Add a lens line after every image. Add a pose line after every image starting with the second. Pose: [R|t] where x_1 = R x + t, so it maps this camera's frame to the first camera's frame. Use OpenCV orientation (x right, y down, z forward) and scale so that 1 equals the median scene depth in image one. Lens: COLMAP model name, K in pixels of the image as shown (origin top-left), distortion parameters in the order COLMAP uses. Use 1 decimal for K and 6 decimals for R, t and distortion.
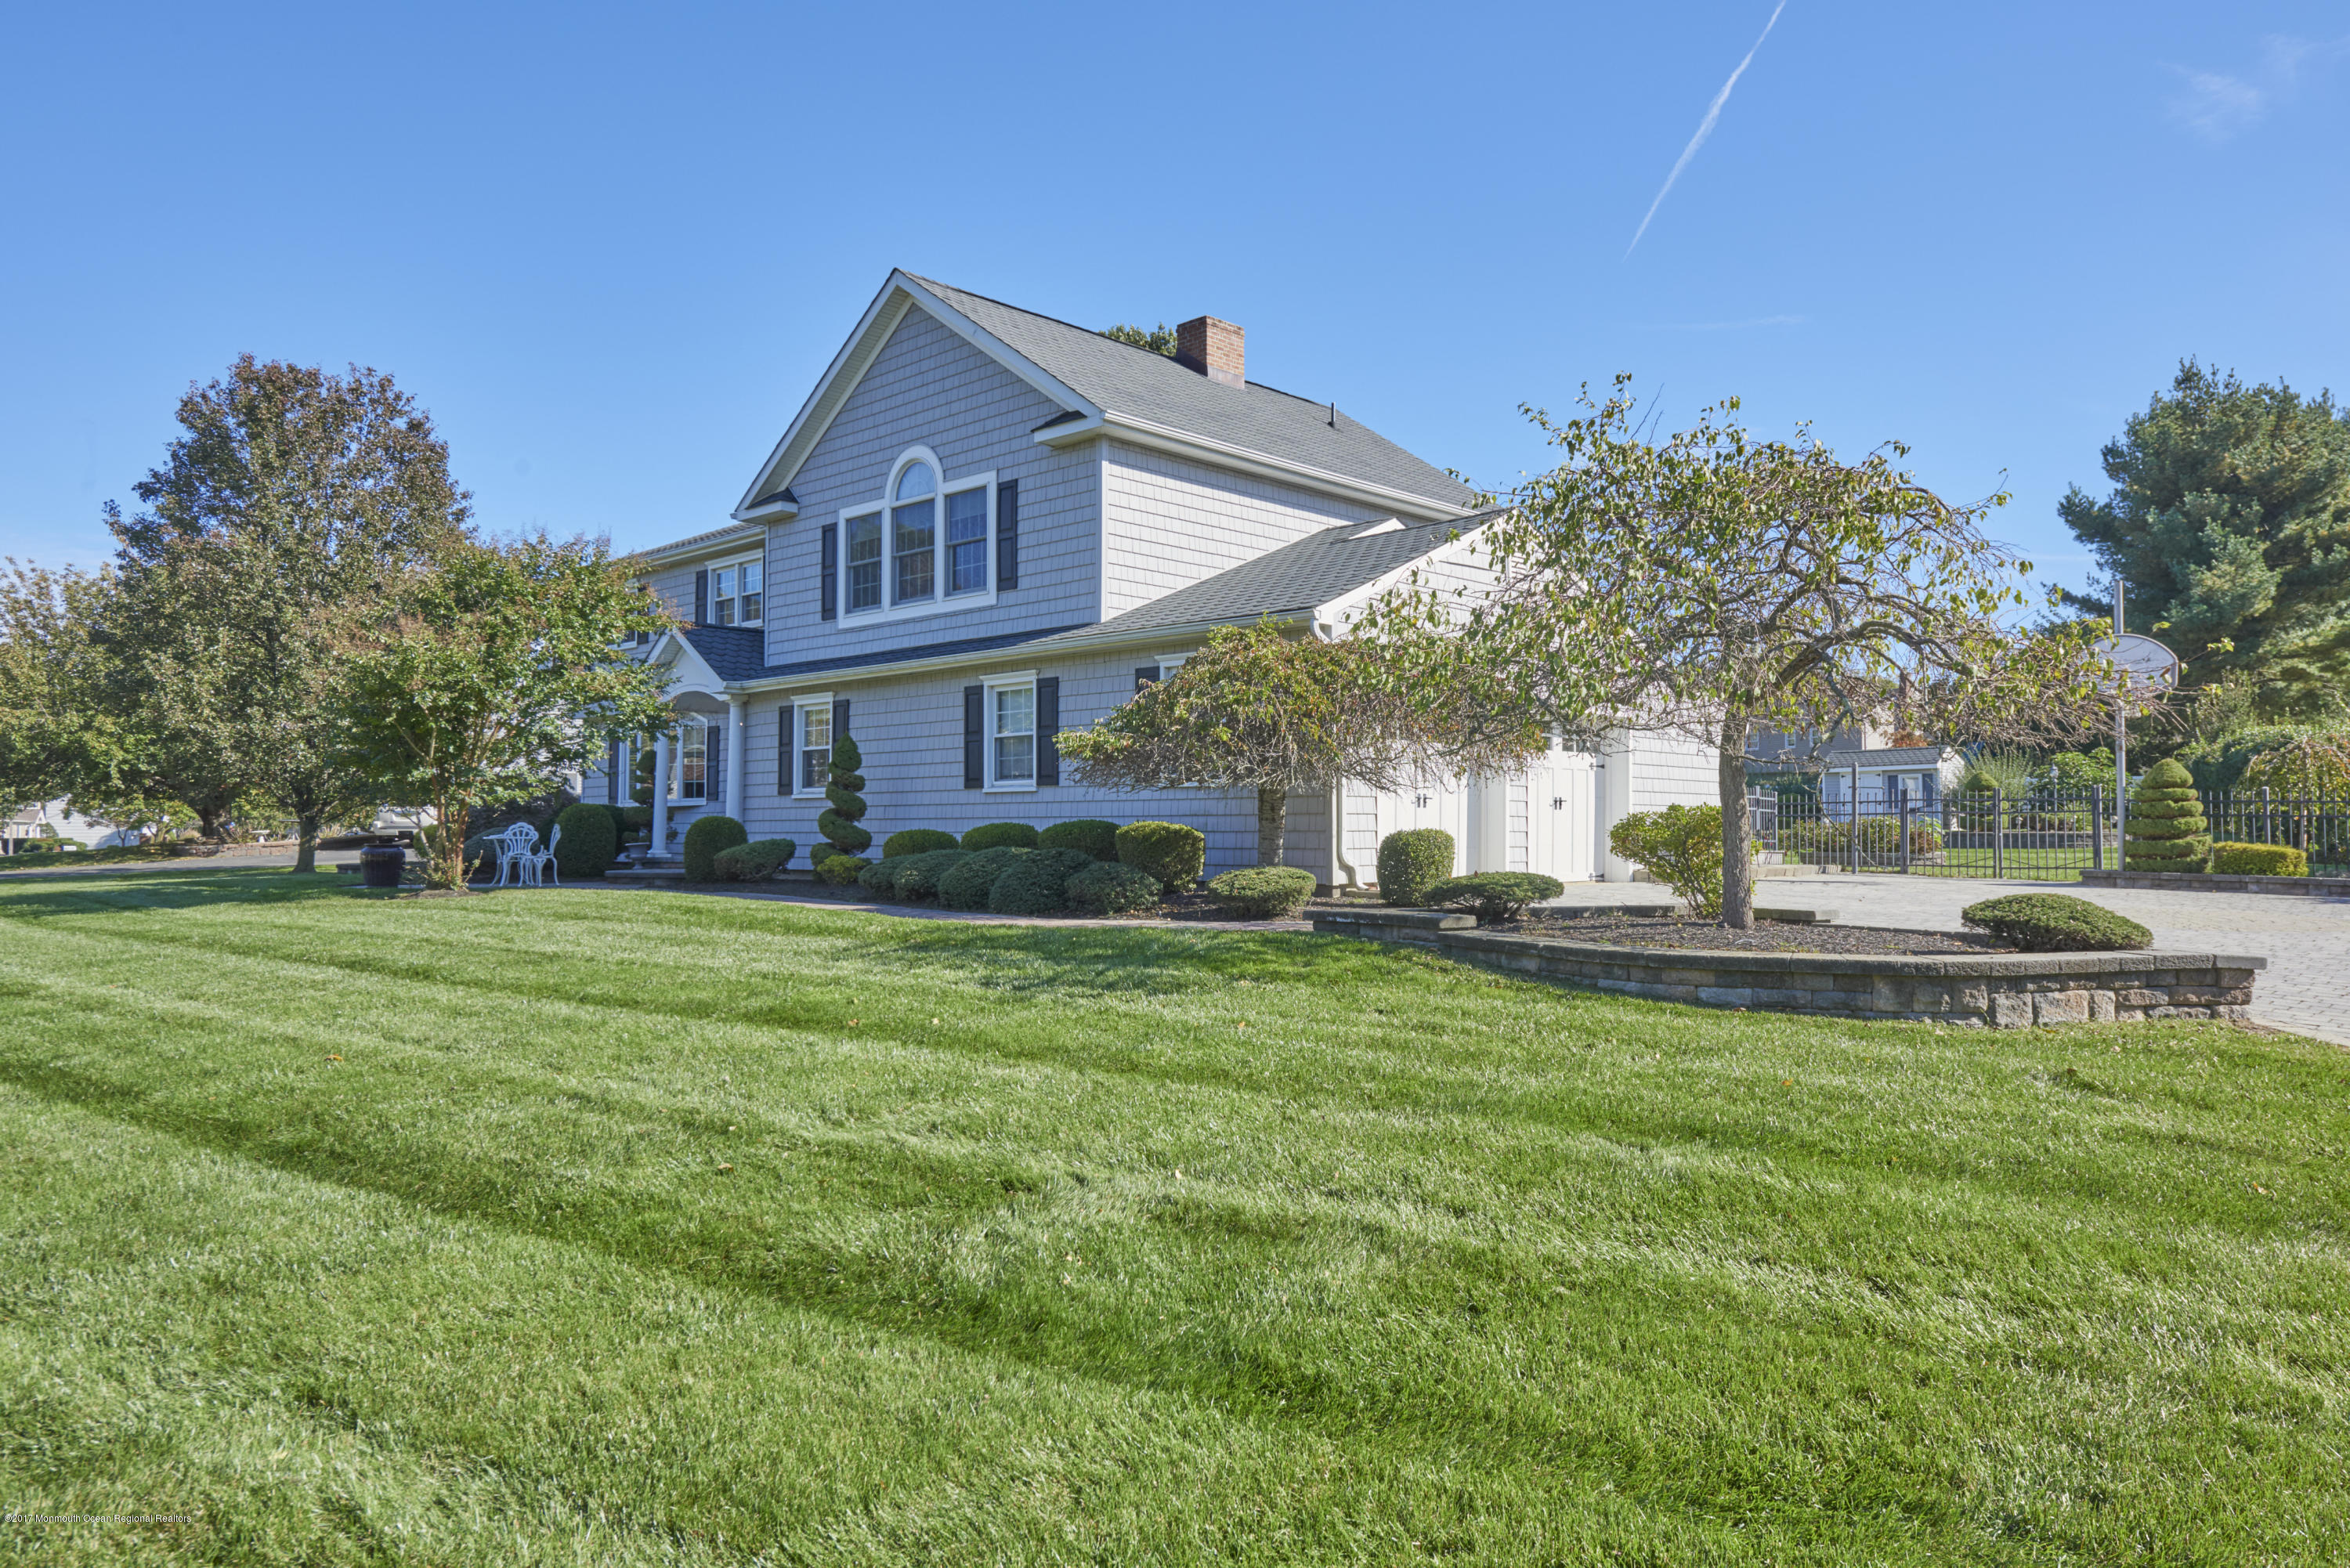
lens RADIAL K [[1546.1, 0, 1175.0], [0, 1546.1, 784.0], [0, 0, 1]] dist [0.004299, 0.000579]
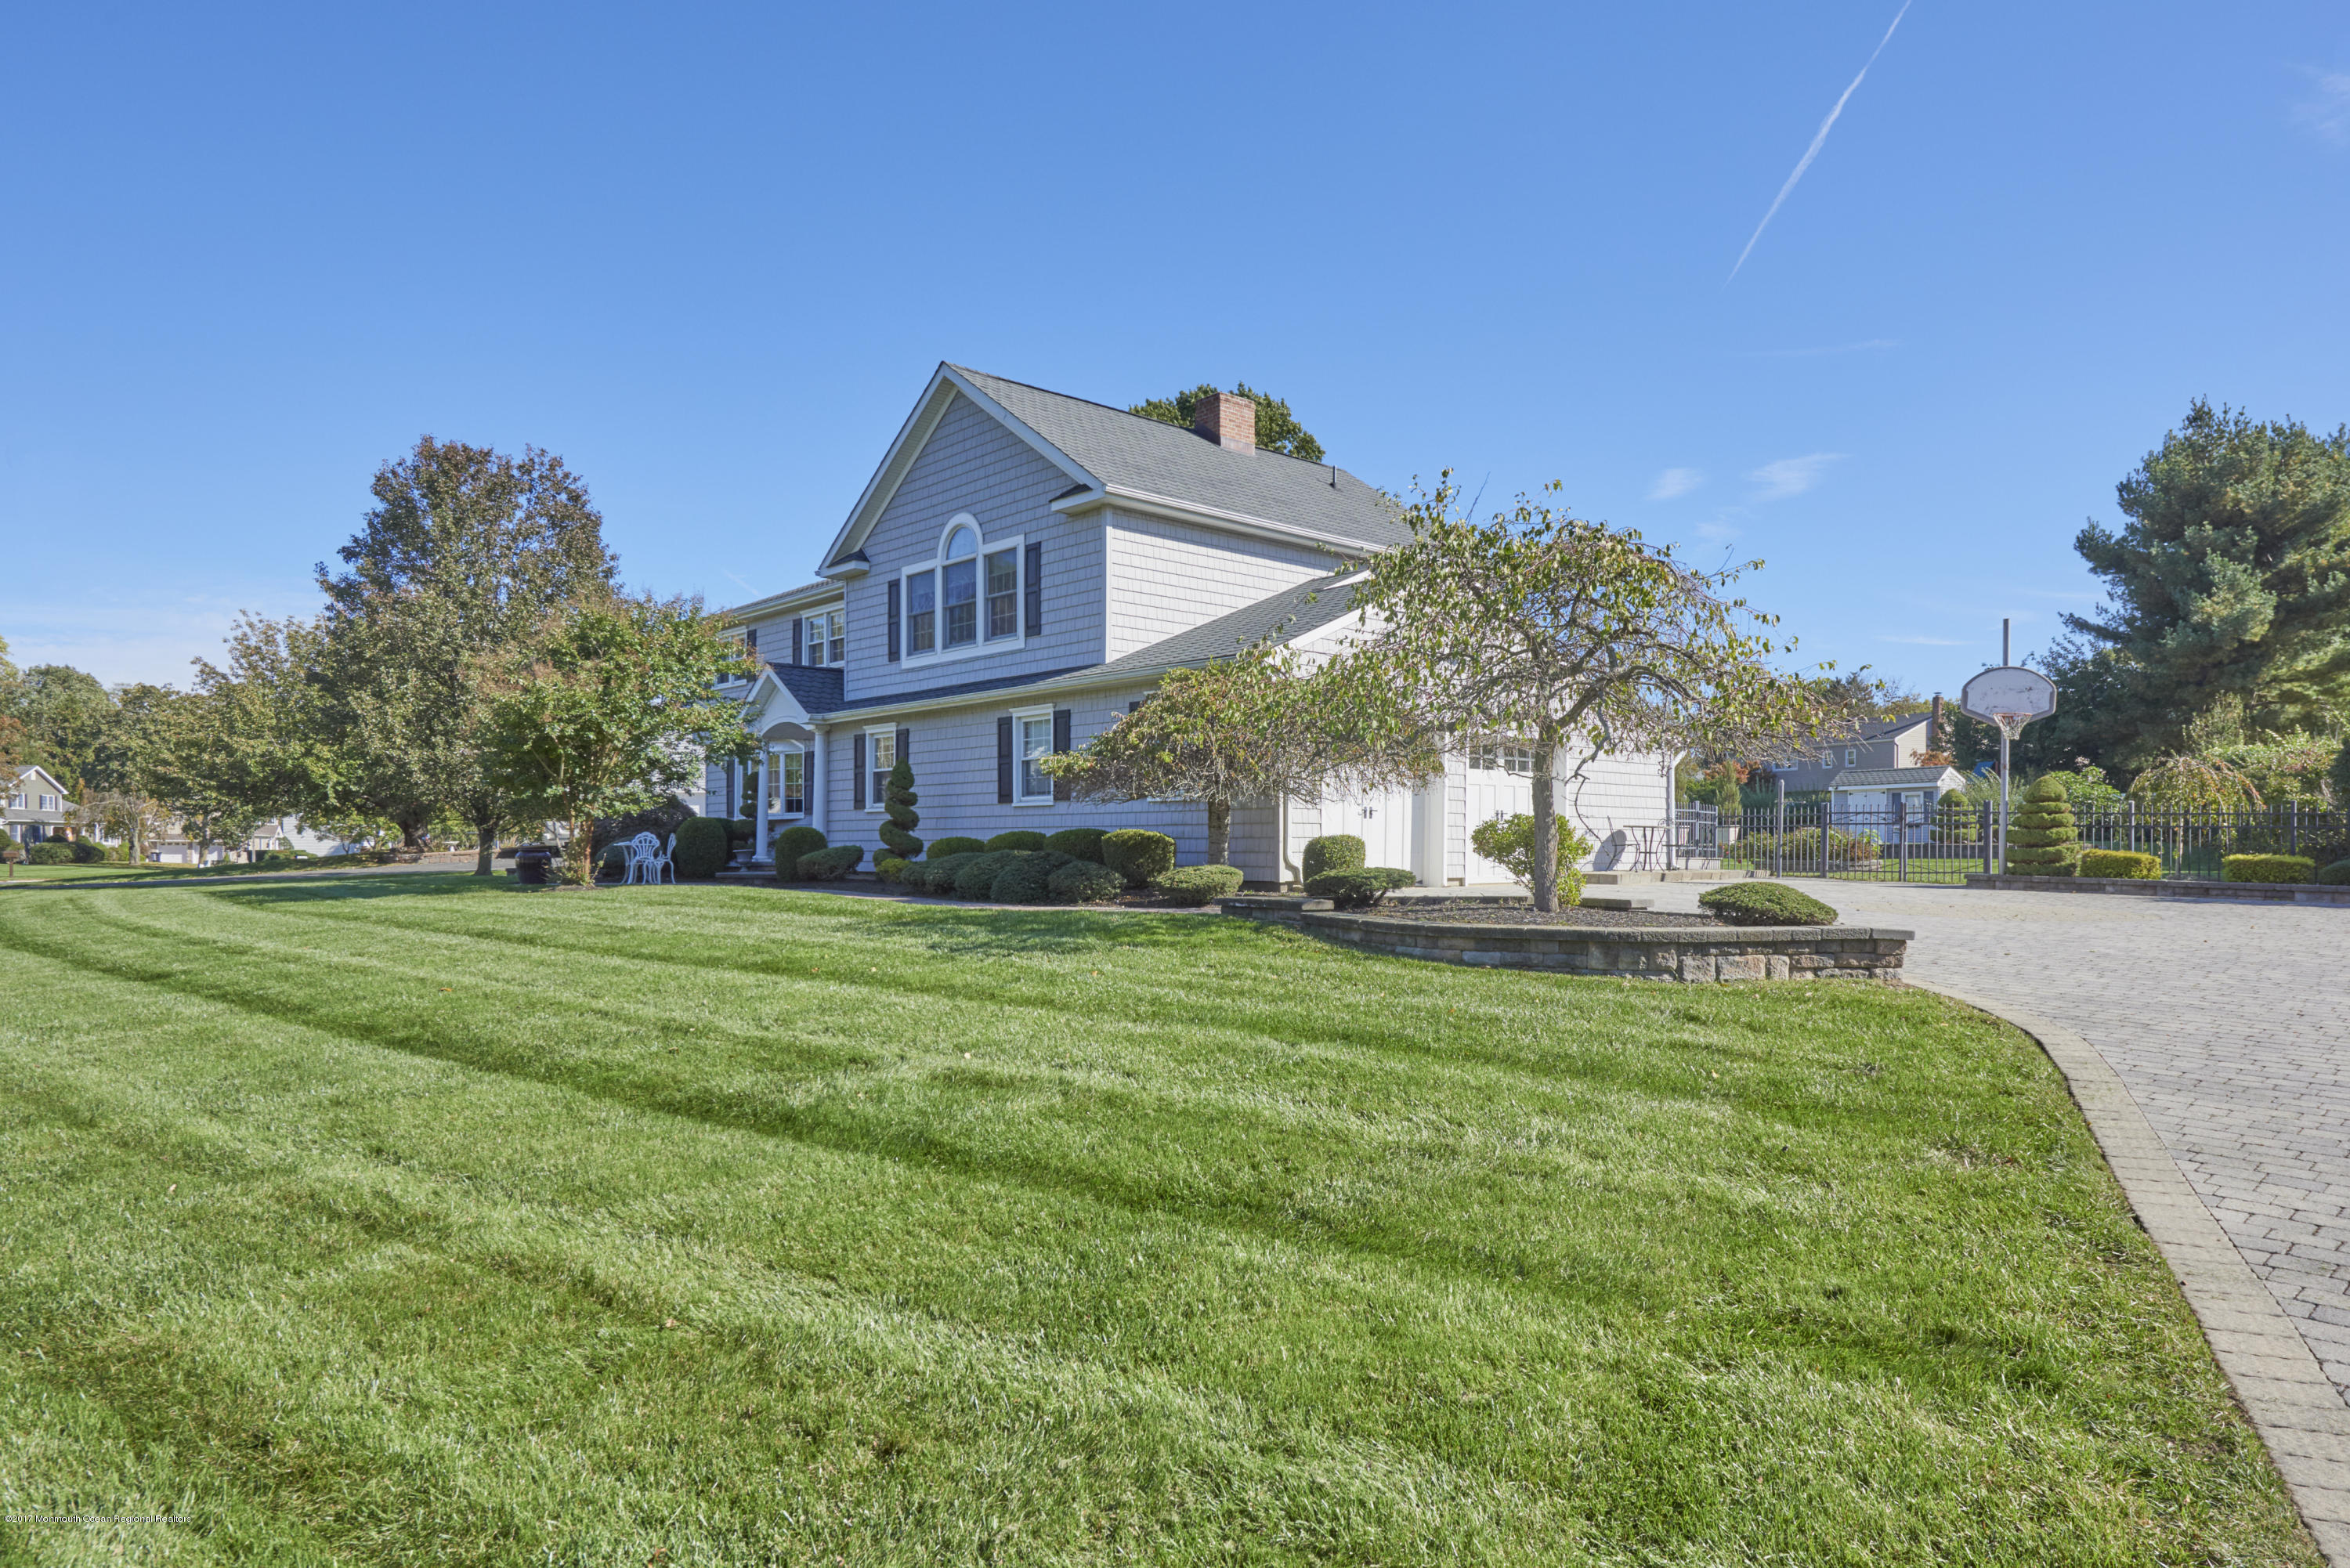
lens RADIAL K [[1421.8, 0, 1172.8], [0, 1421.8, 861.2], [0, 0, 1]] dist [0.001963, 0.000993]
pose [[0.997425, 0.002373, -0.071678, 0.078229], [0.000555, 0.999167, 0.040804, 0.002987], [0.071715, -0.040739, 0.996593, -0.088633]]
